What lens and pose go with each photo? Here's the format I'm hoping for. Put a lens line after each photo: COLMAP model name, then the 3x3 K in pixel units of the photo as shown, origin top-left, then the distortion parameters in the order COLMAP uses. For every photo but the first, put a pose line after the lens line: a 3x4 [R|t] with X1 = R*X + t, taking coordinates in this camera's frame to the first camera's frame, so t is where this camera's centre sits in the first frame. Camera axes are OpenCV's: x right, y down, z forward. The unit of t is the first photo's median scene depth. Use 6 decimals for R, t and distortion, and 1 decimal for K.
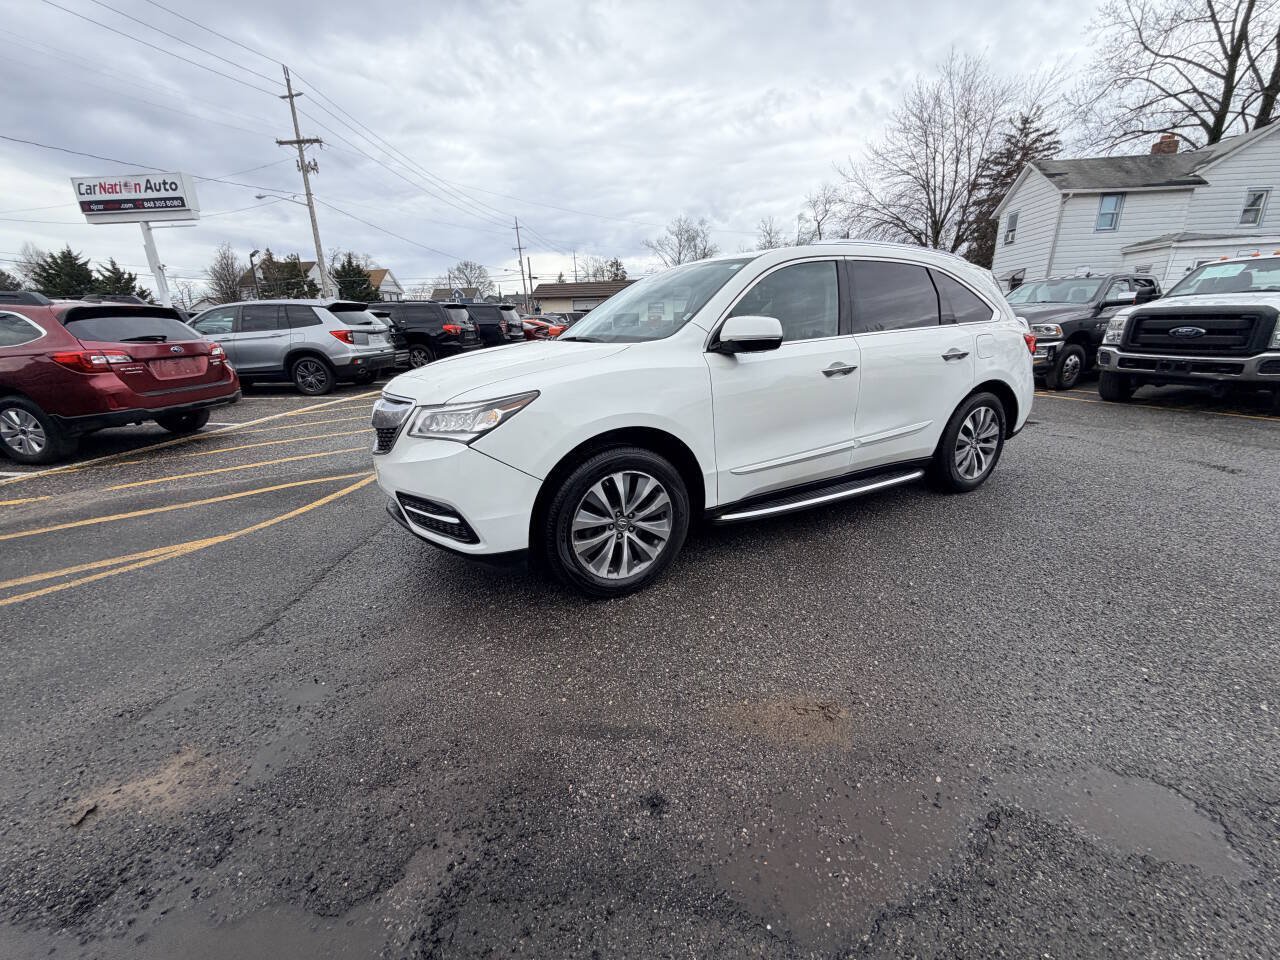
lens RADIAL K [[508.5, 0, 635.7], [0, 508.5, 480.3], [0, 0, 1]] dist [-0.001681, 0.000653]
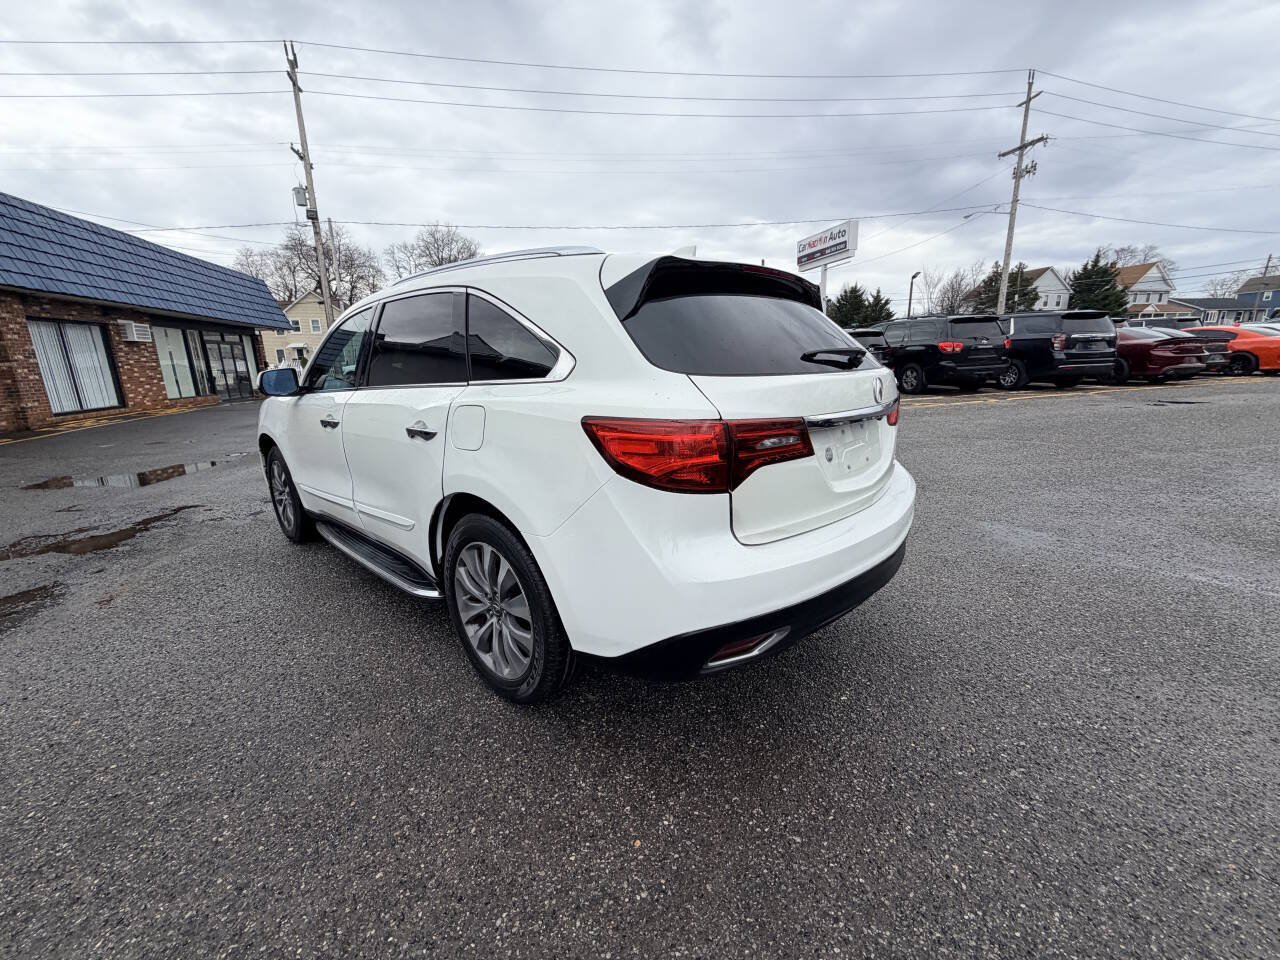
lens RADIAL K [[508.5, 0, 639.3], [0, 508.5, 477.6], [0, 0, 1]] dist [-0.001681, 0.000653]
pose [[0.325805, 0.232516, -0.916399, 0.220512], [-0.252925, 0.955393, 0.152489, -0.060356], [0.910977, 0.182099, 0.370081, 0.173902]]
